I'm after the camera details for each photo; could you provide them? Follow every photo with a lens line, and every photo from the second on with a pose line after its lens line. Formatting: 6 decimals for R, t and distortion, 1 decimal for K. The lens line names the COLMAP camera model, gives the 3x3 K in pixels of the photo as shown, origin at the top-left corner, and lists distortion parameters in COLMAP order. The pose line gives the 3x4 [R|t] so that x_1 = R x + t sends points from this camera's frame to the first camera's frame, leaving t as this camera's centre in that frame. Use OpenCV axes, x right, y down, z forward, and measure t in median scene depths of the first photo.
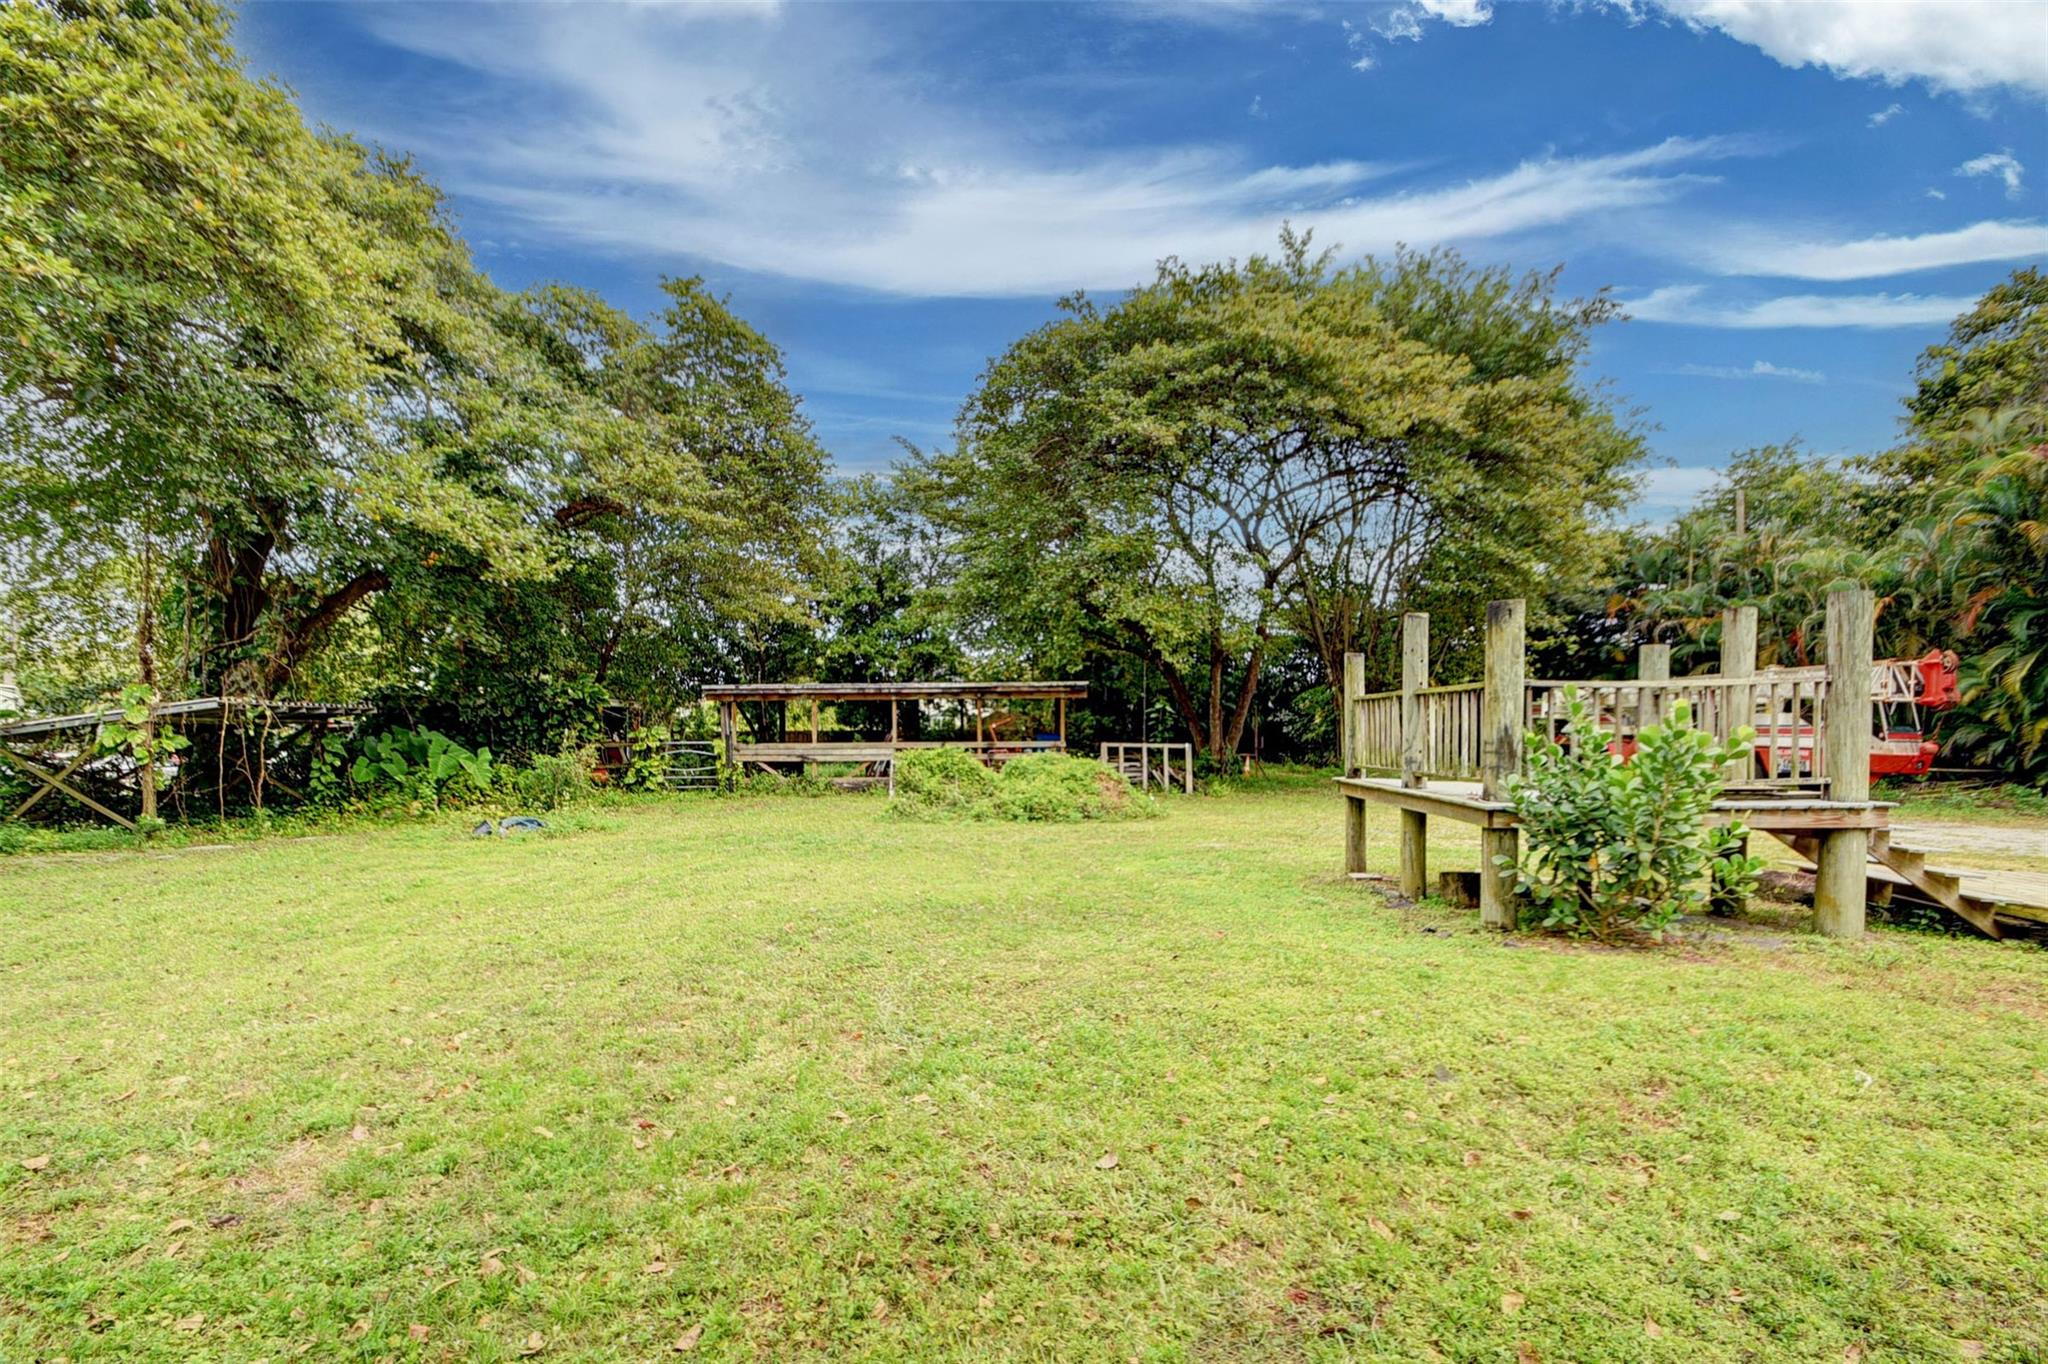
lens RADIAL K [[901.7, 0, 1013.2], [0, 901.7, 742.2], [0, 0, 1]] dist [0.018572, -0.020416]
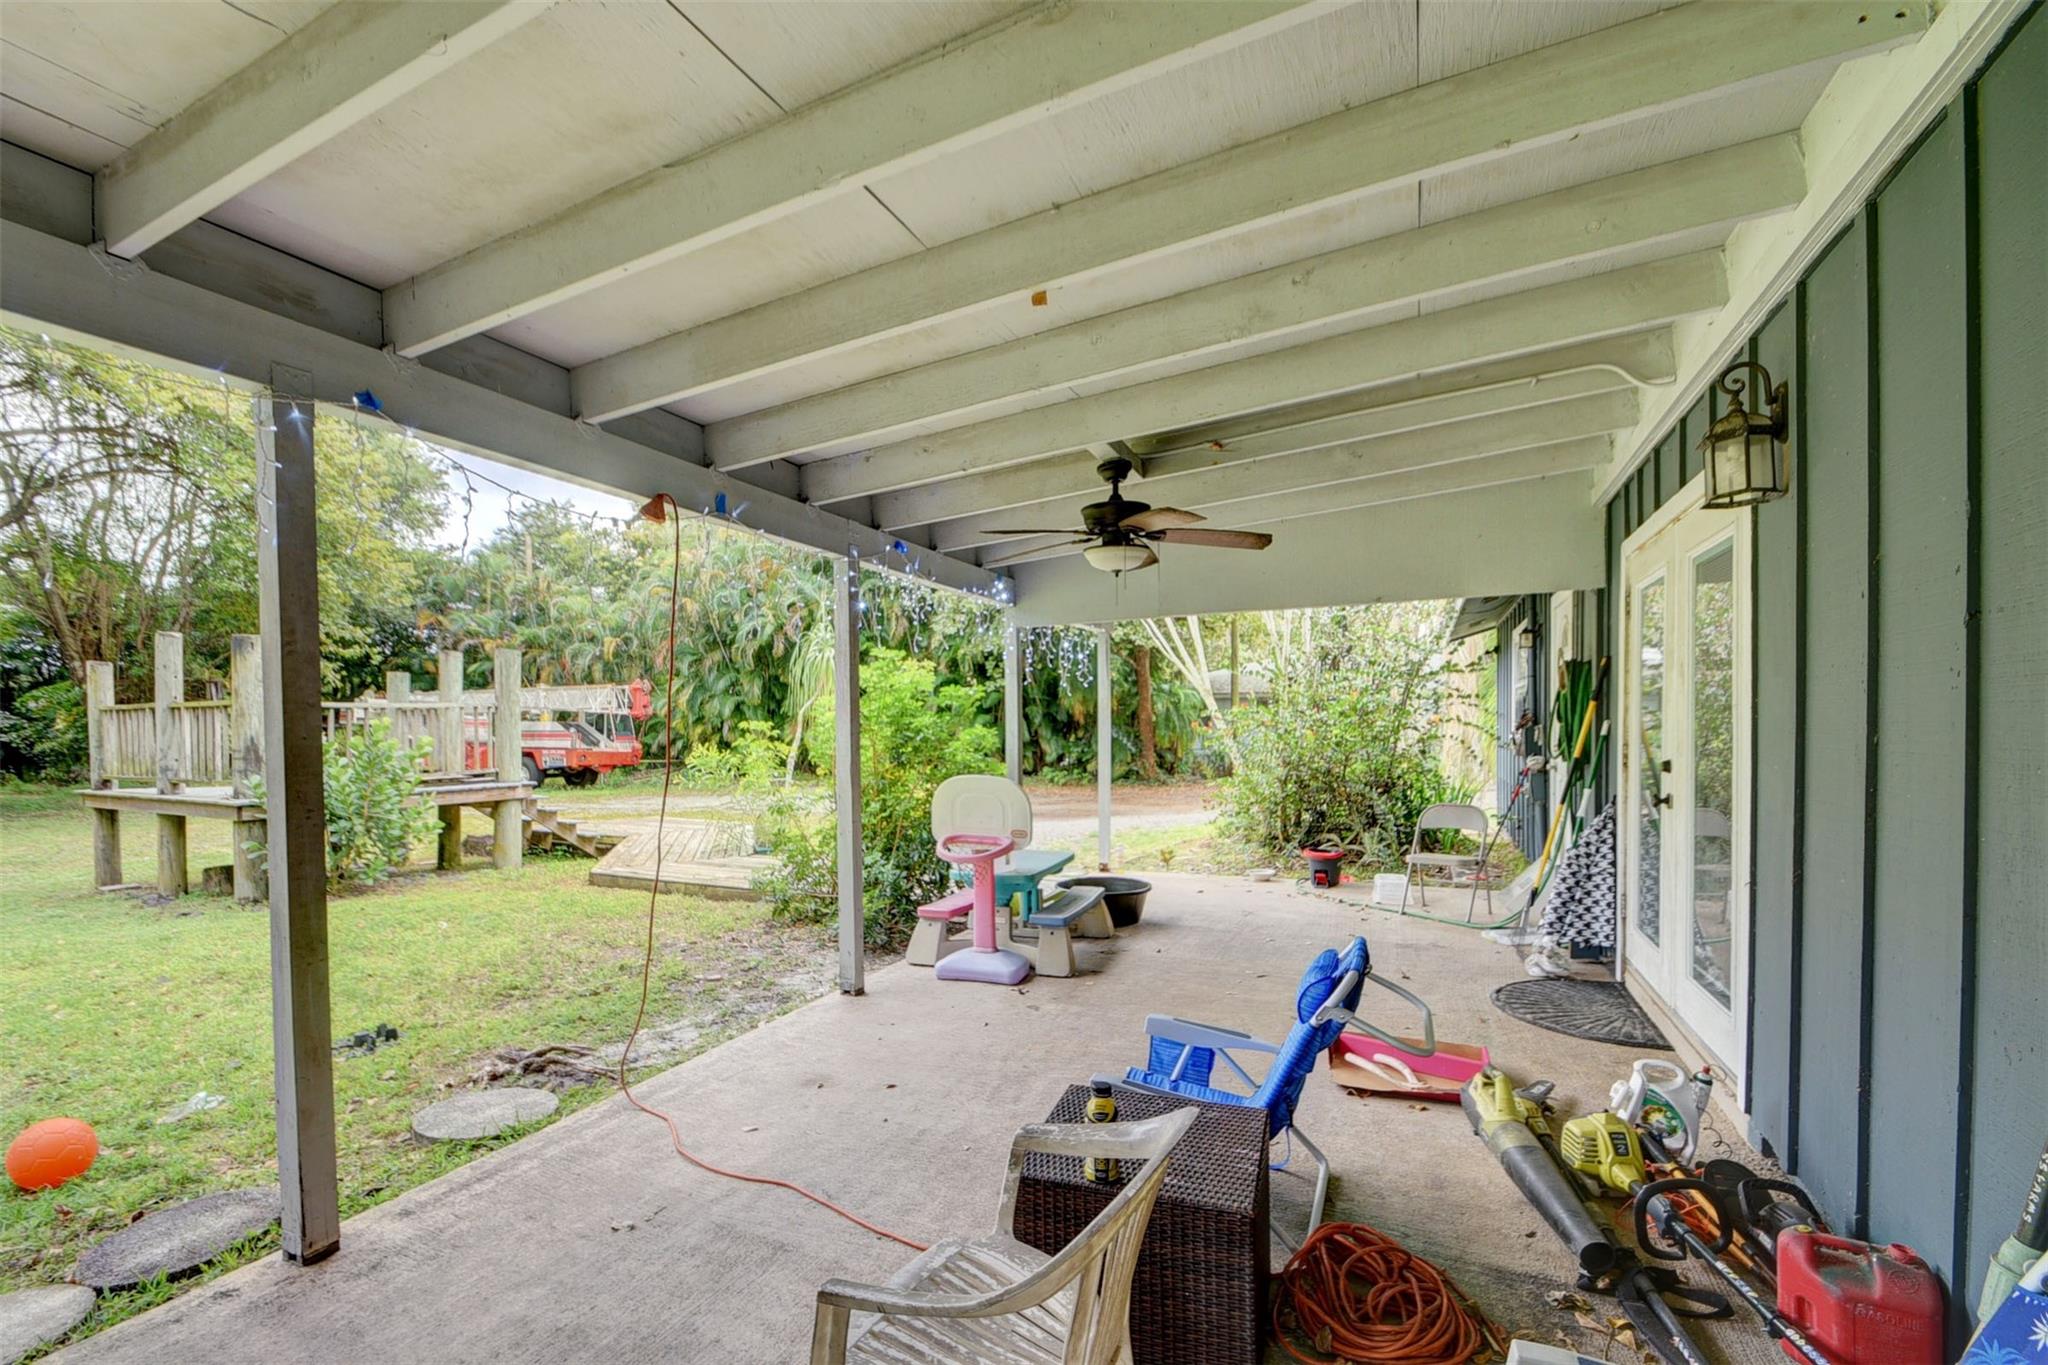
lens RADIAL K [[901.7, 0, 1013.2], [0, 901.7, 742.7], [0, 0, 1]] dist [0.018572, -0.020416]
pose [[0.418760, -0.015598, 0.907963, -0.047592], [0.018808, 0.999787, 0.008501, -0.000376], [-0.907902, 0.013517, 0.418964, -0.154357]]
